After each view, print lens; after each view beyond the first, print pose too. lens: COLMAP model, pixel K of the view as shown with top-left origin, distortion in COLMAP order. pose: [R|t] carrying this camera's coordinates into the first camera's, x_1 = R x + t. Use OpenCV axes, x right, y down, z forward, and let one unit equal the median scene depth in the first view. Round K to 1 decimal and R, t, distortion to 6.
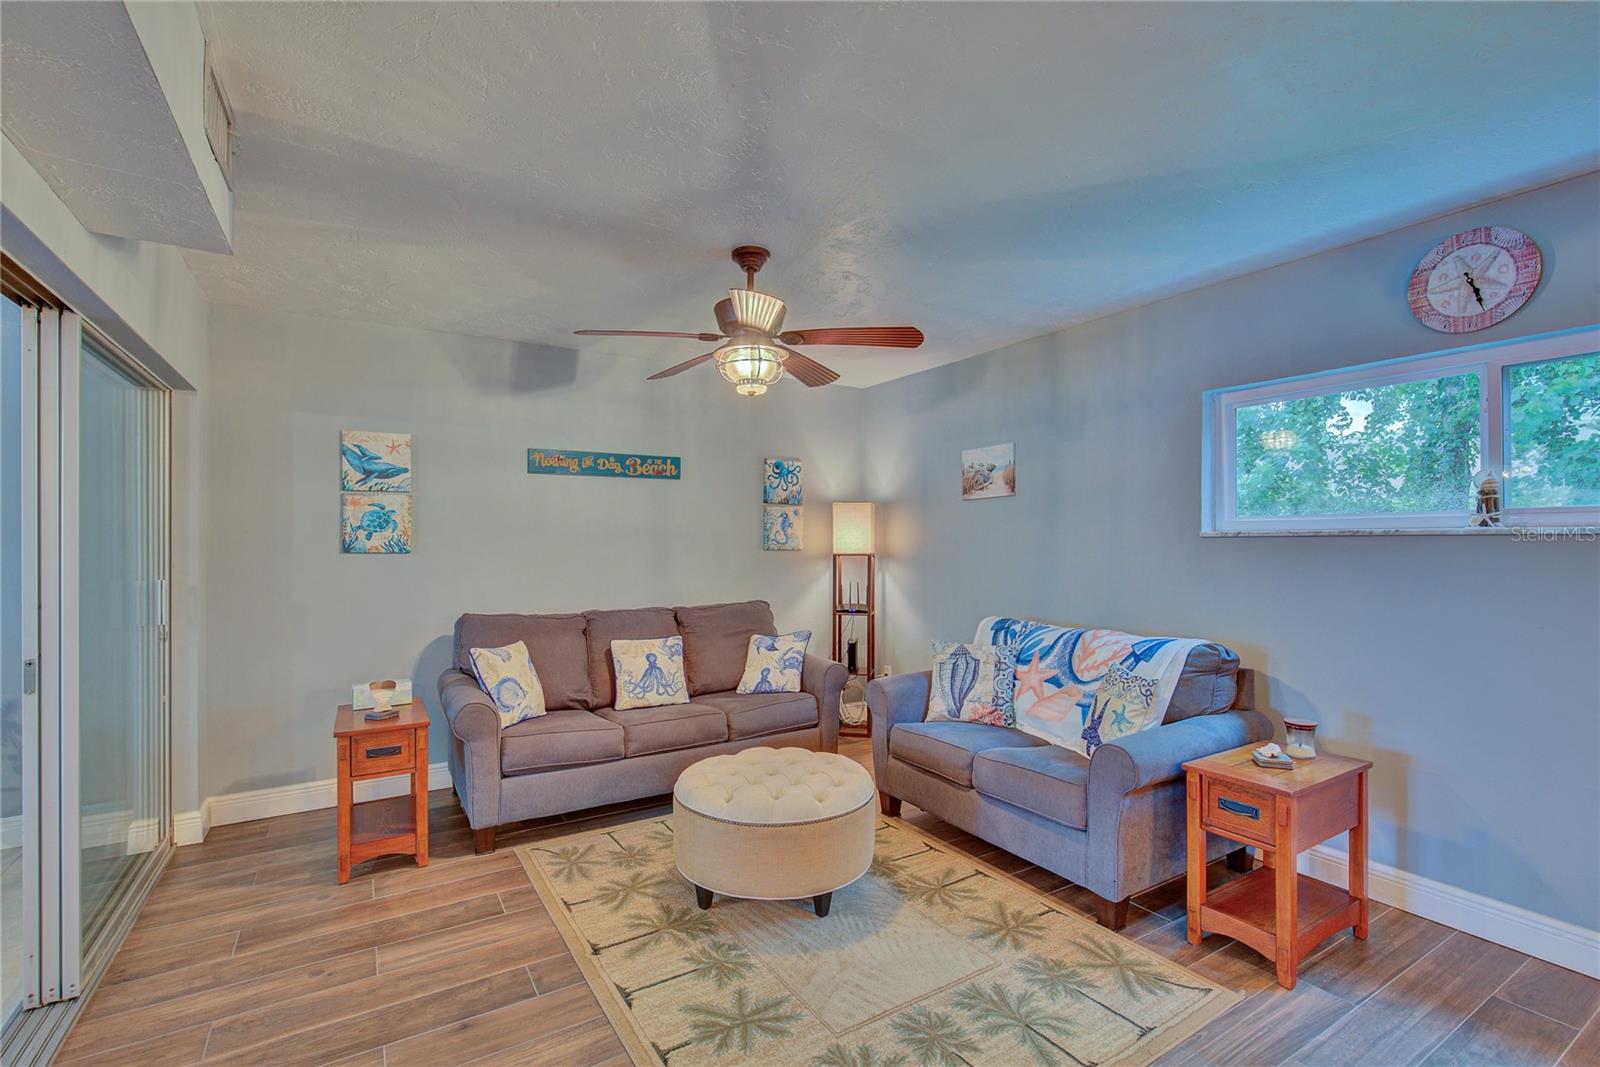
lens RADIAL K [[728.5, 0, 798.2], [0, 728.5, 535.8], [0, 0, 1]] dist [-0.006731, 0.002722]
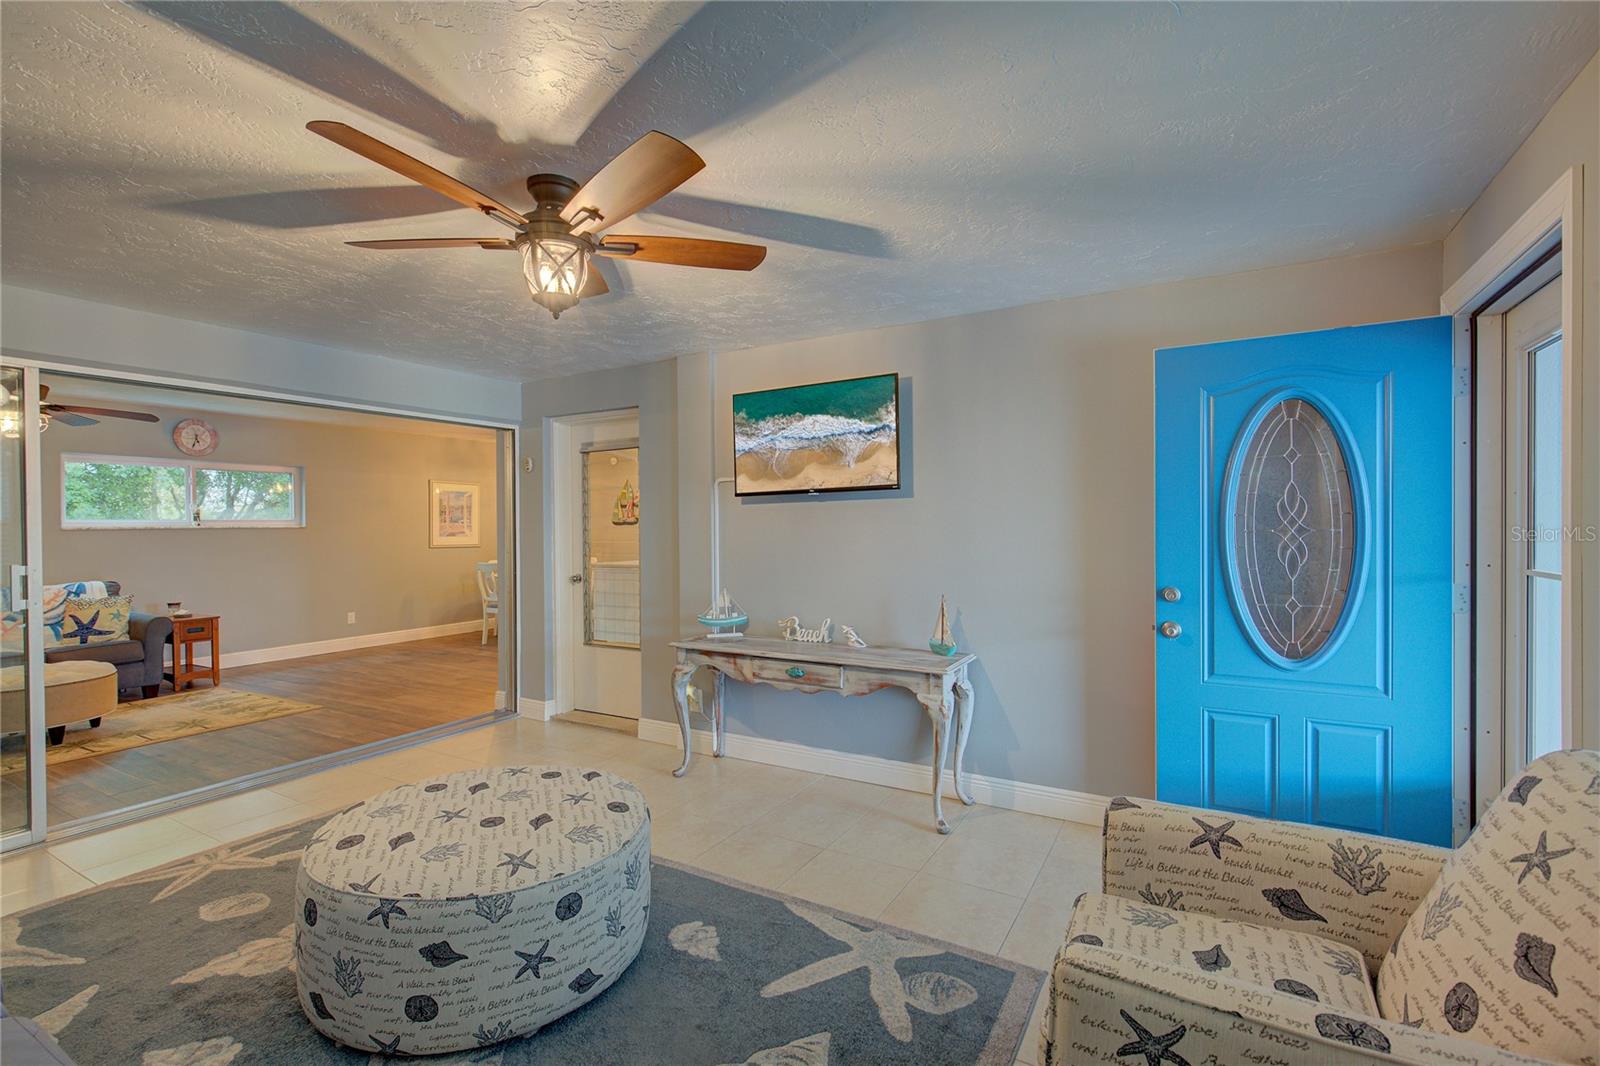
lens RADIAL K [[728.5, 0, 788.5], [0, 728.5, 531.8], [0, 0, 1]] dist [-0.006731, 0.002722]
pose [[-0.463010, 0.003202, 0.886347, -1.728024], [0.009504, 0.999954, 0.001352, 0.018465], [-0.886302, 0.009050, -0.463019, 0.190005]]
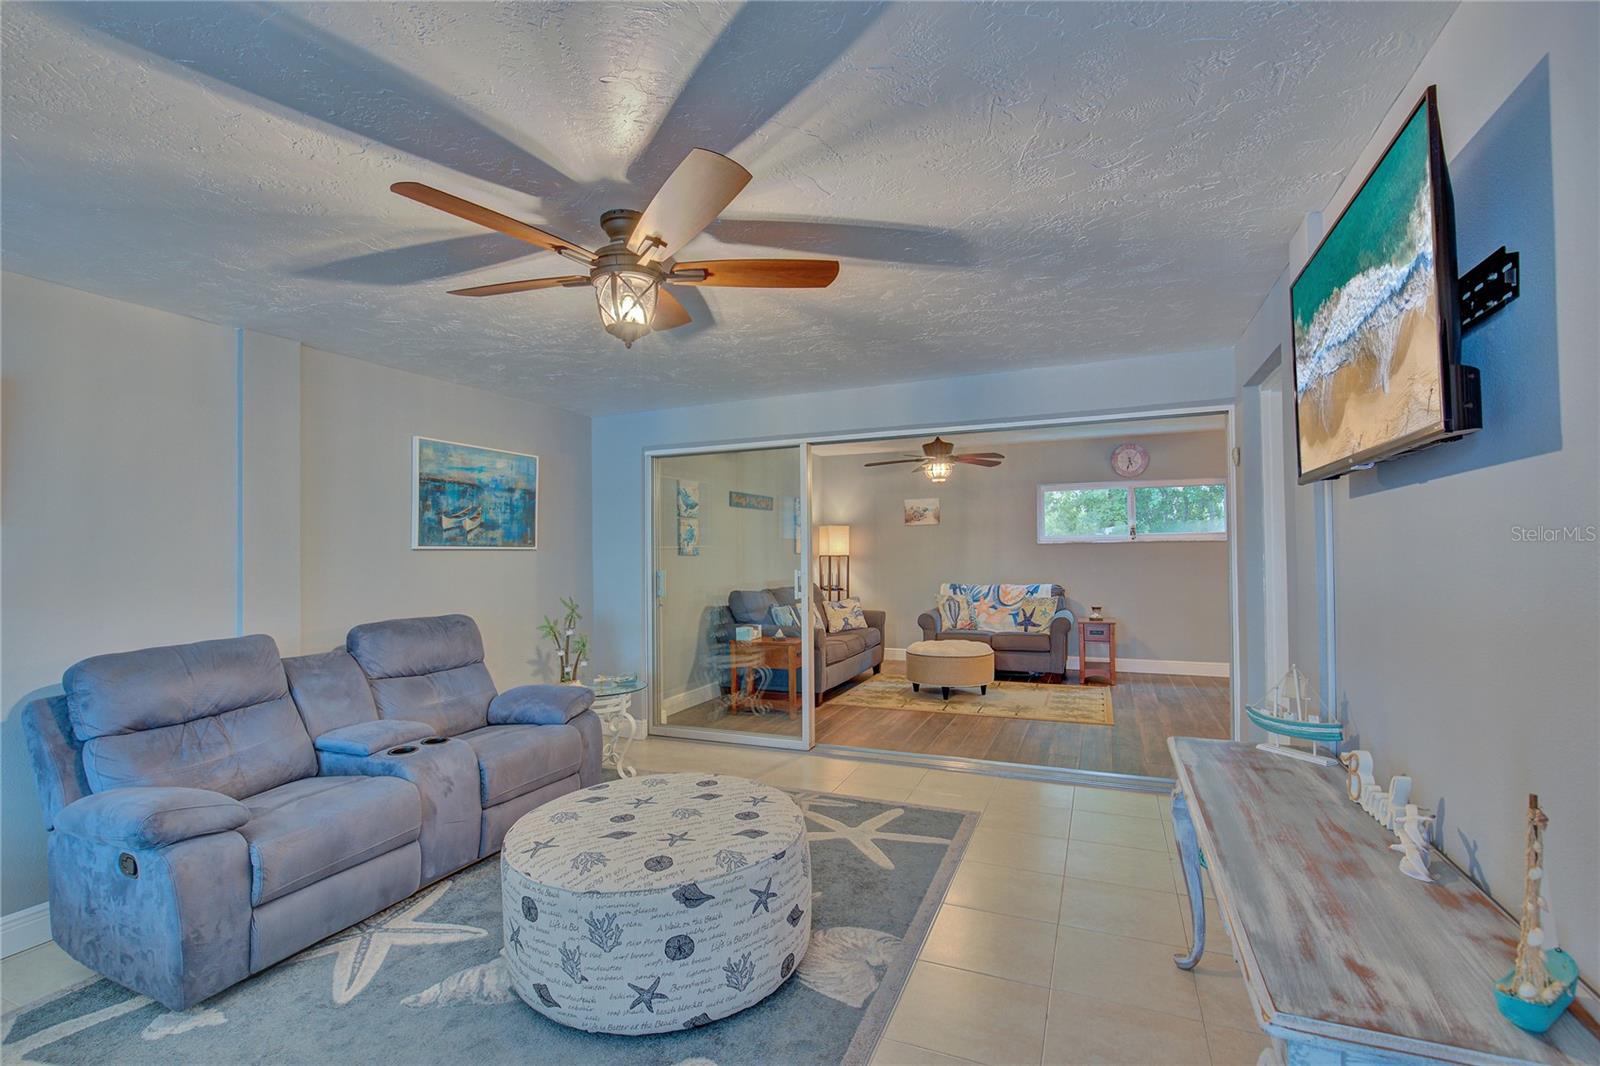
lens RADIAL K [[728.5, 0, 788.2], [0, 728.5, 527.8], [0, 0, 1]] dist [-0.006731, 0.002722]
pose [[0.822567, 0.011874, 0.568544, -1.356688], [0.005443, 0.999572, -0.028751, 0.011653], [-0.568642, 0.026744, 0.822150, -0.475972]]
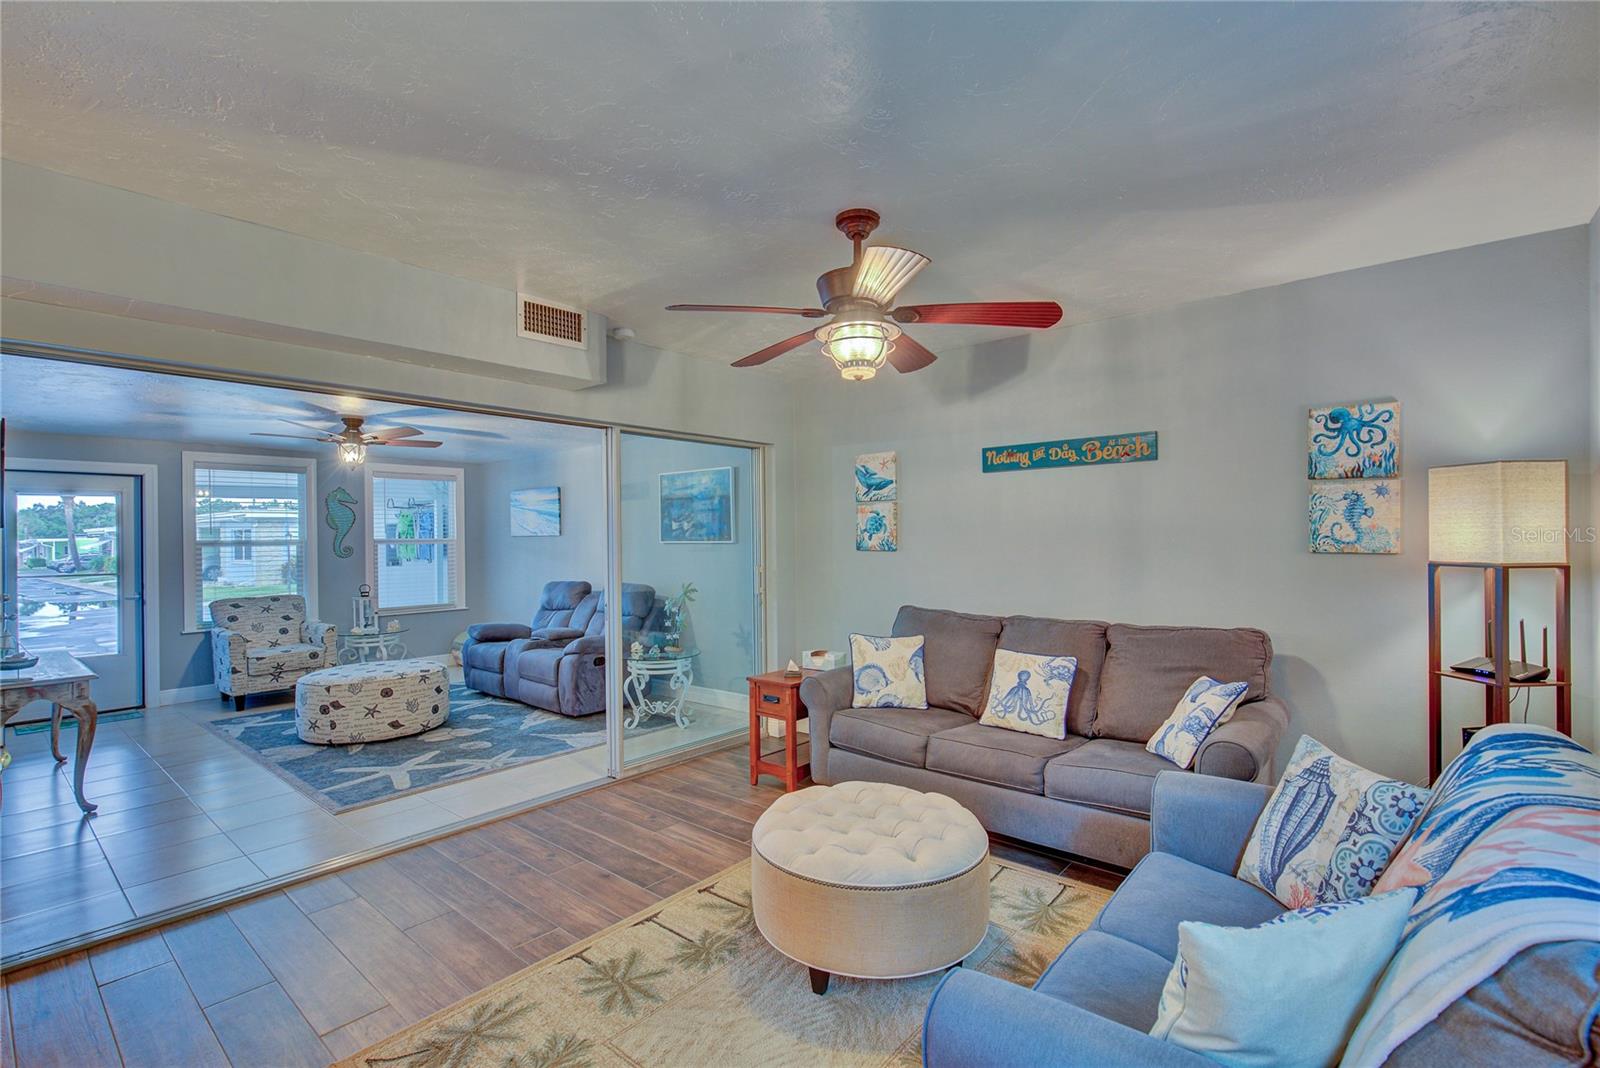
lens RADIAL K [[728.5, 0, 809.6], [0, 728.5, 543.5], [0, 0, 1]] dist [-0.006731, 0.002722]
pose [[0.310281, 0.008119, -0.950610, 0.578823], [0.018878, 0.999714, 0.014700, -0.008454], [0.950457, -0.022507, 0.310039, 0.514347]]
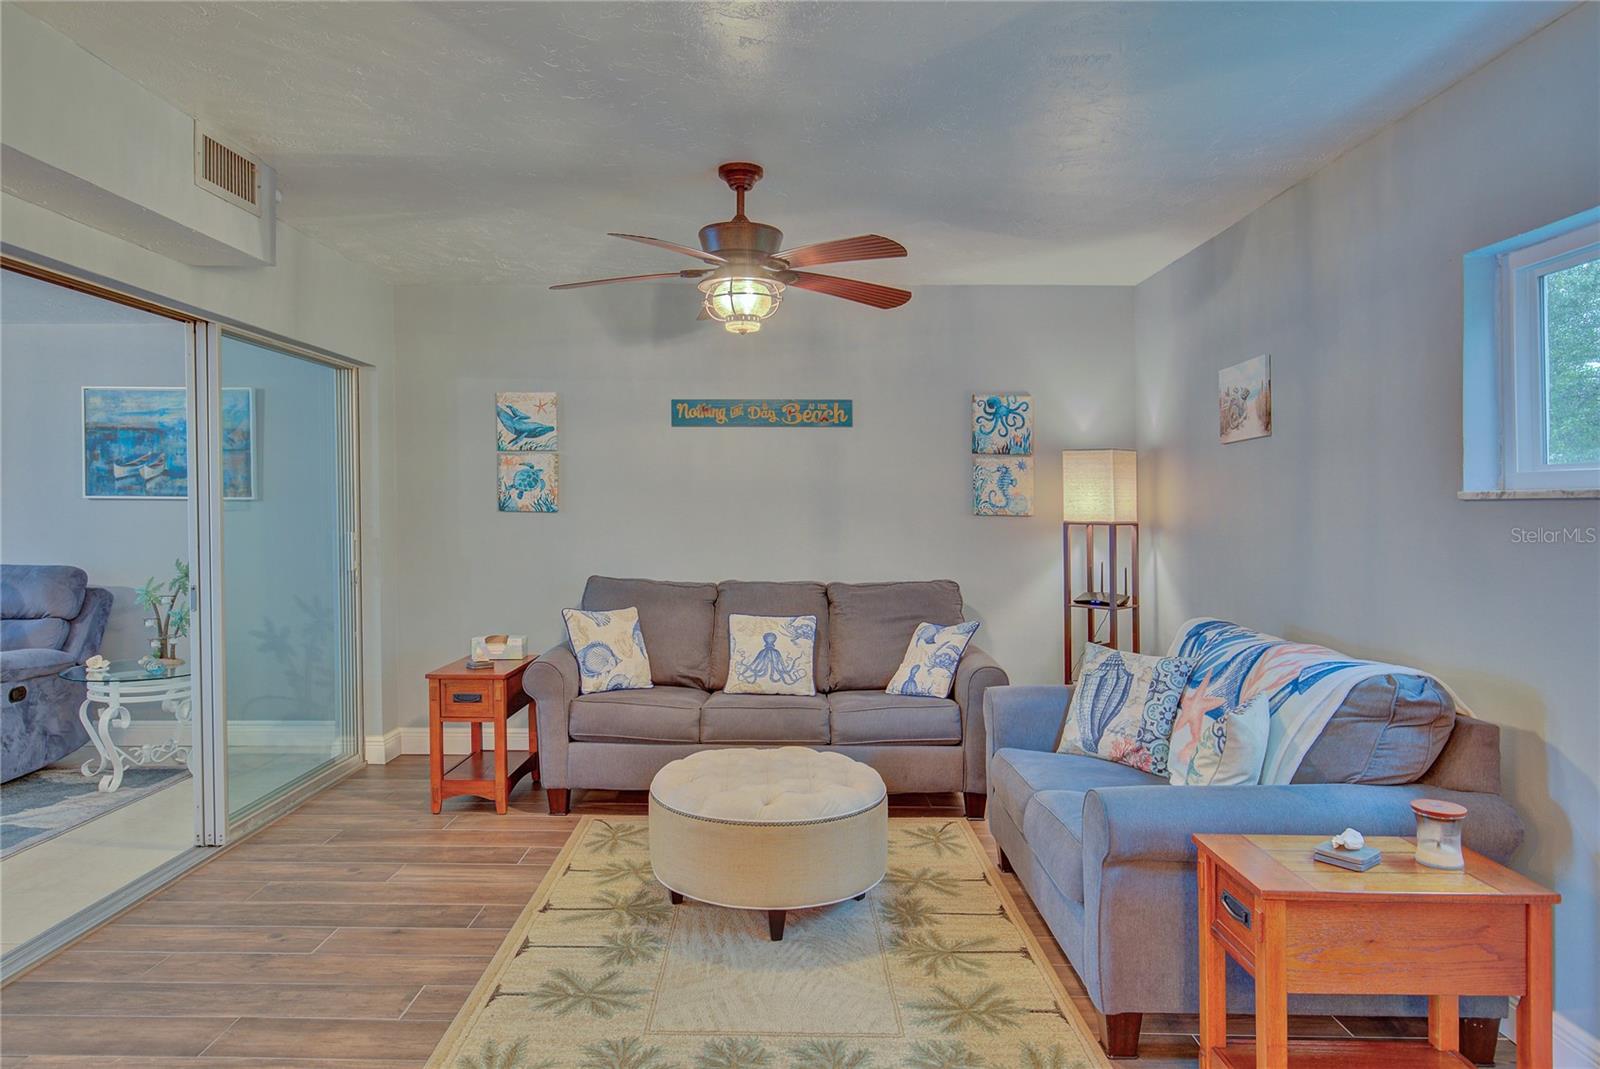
lens RADIAL K [[1001.5, 0, 773.0], [0, 1001.5, 516.3], [0, 0, 1]] dist [-0.000388, 0.003185]
pose [[0.845748, 0.014205, -0.533393, 0.455066], [-0.004575, 0.999802, 0.019373, 0.001638], [0.533562, -0.013944, 0.845646, 0.006480]]
